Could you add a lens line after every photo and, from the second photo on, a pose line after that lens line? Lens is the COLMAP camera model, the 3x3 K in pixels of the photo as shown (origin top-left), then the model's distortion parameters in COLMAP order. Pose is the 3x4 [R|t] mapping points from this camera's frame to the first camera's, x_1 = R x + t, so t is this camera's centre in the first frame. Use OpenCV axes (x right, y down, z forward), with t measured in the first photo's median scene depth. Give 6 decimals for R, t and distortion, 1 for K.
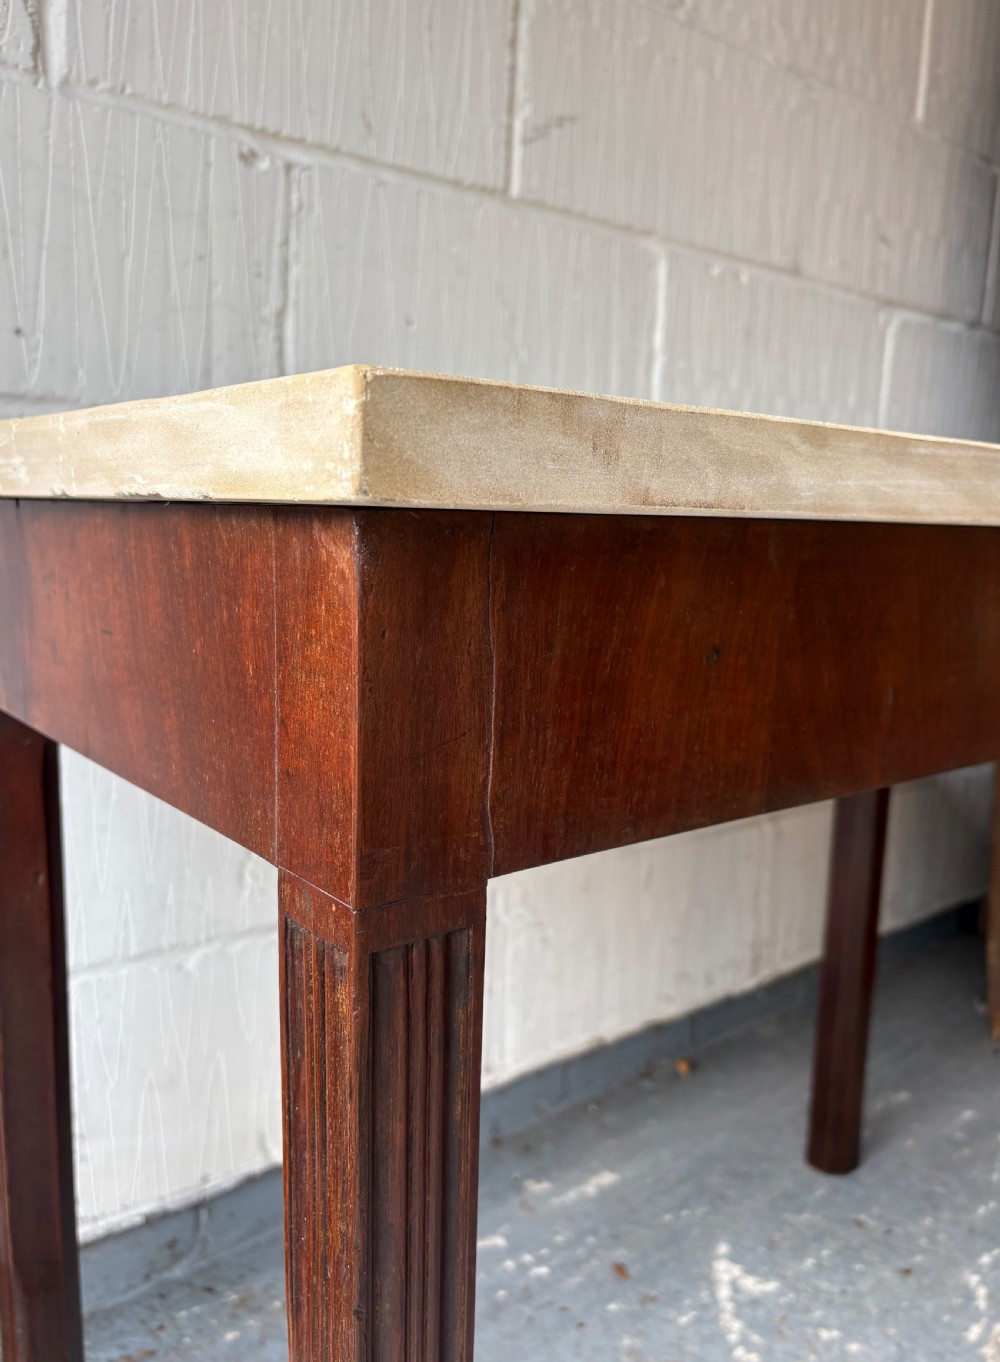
lens RADIAL K [[1124.5, 0, 530.7], [0, 1124.5, 701.4], [0, 0, 1]] dist [0.031843, -0.045672]
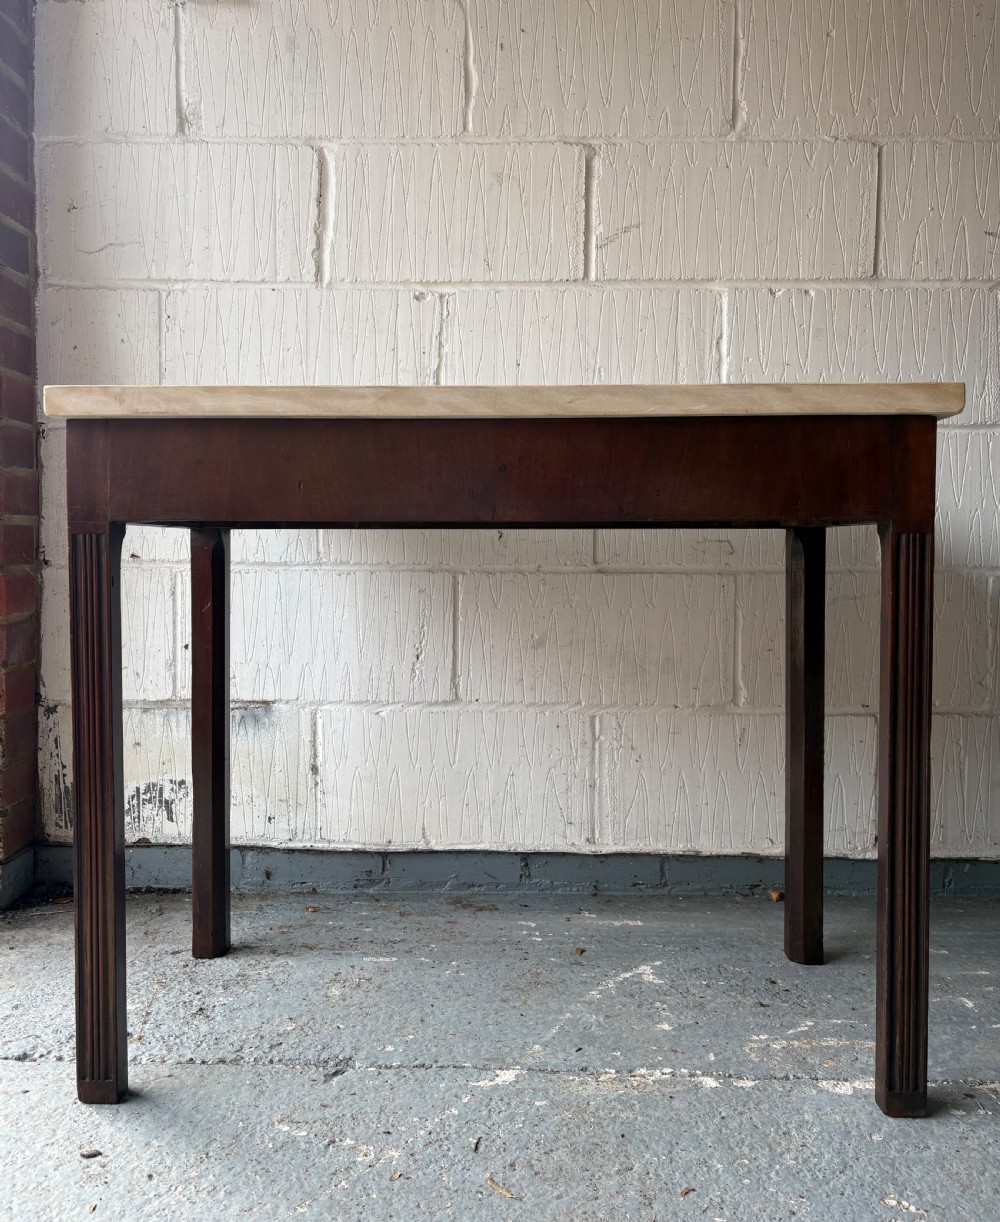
lens RADIAL K [[1076.9, 0, 487.0], [0, 1076.9, 570.3], [0, 0, 1]] dist [0.046432, -0.049344]
pose [[0.746269, -0.018274, -0.665394, 1.008804], [-0.086885, 0.988397, -0.124589, 0.204600], [0.659950, 0.150790, 0.736022, -0.228723]]
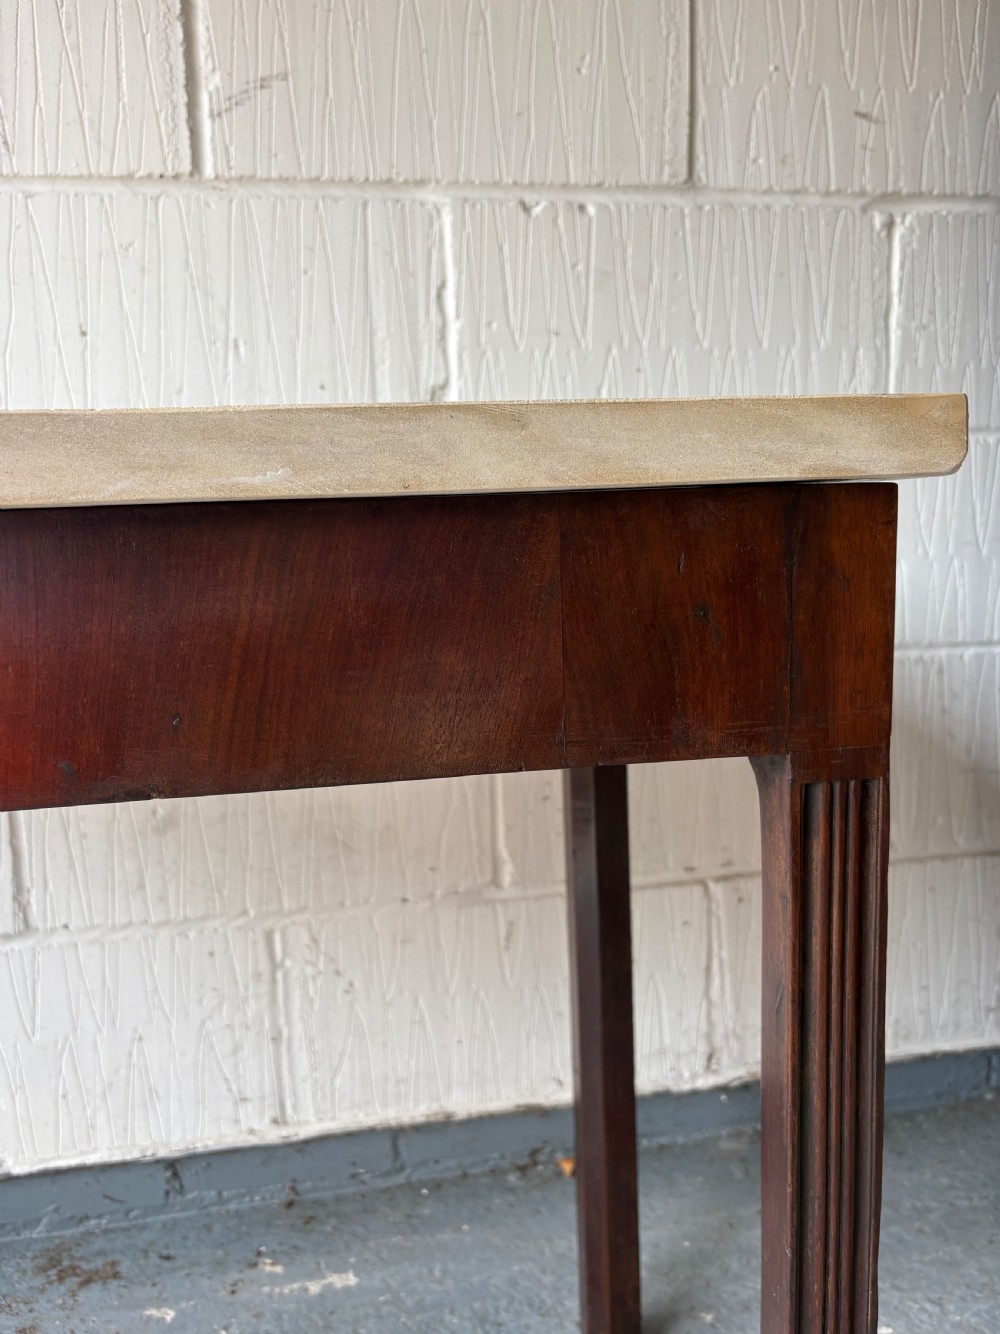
lens RADIAL K [[1083.0, 0, 508.8], [0, 1083.0, 679.7], [0, 0, 1]] dist [0.066532, -0.096100]
pose [[0.862512, 0.009916, -0.505940, 0.713950], [-0.018530, 0.999756, -0.011994, -0.034792], [0.505698, 0.019720, 0.862485, 0.397232]]
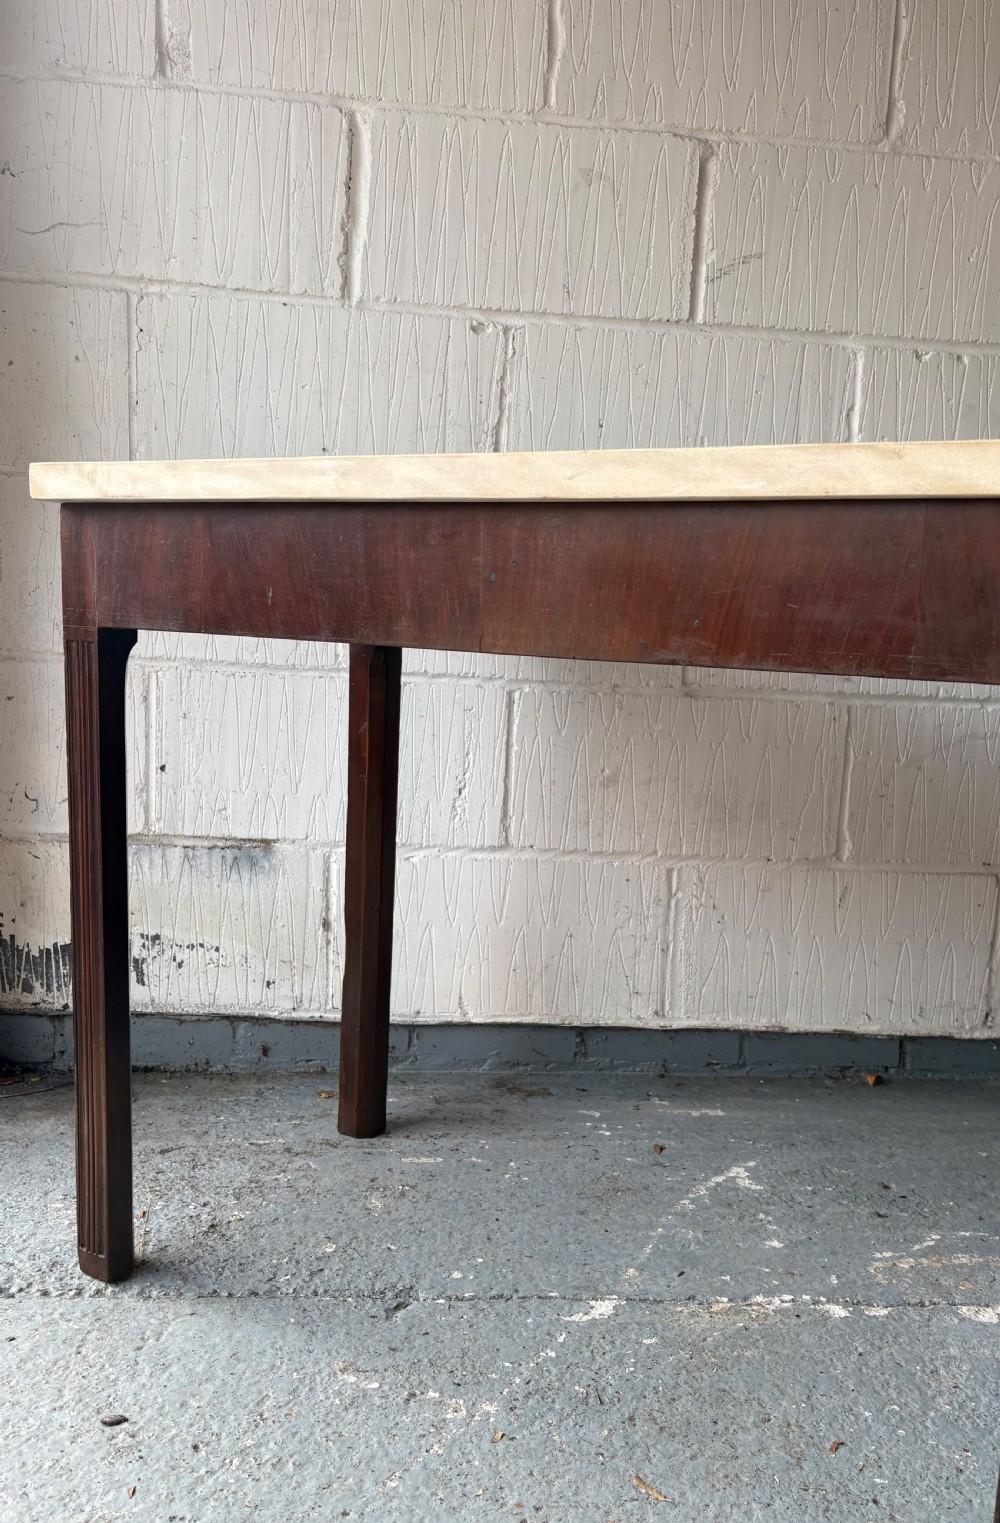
lens RADIAL K [[1292.3, 0, 588.8], [0, 1292.3, 801.7], [0, 0, 1]] dist [0.050899, -0.047987]
pose [[0.817991, 0.083806, -0.569093, 0.860327], [-0.115025, 0.993179, -0.019075, 0.161920], [0.563613, 0.081063, 0.822052, -0.291426]]
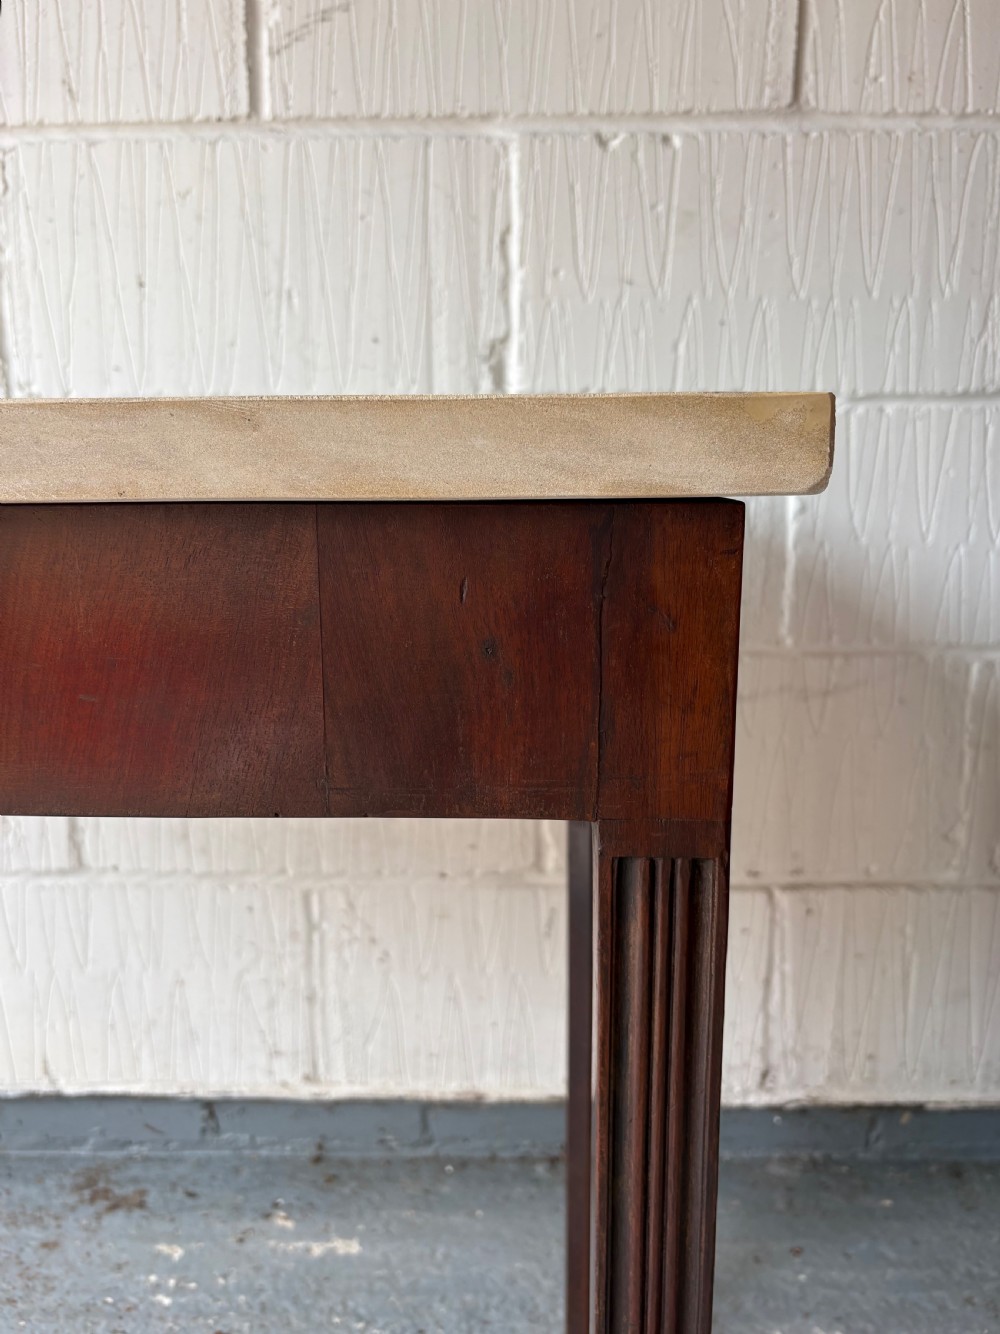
lens RADIAL K [[1083.0, 0, 495.1], [0, 1083.0, 679.5], [0, 0, 1]] dist [0.066532, -0.096100]
pose [[0.741316, 0.094131, -0.664522, 0.800208], [-0.079570, 0.995459, 0.052244, -0.075202], [0.666423, 0.014147, 0.745440, 0.532307]]
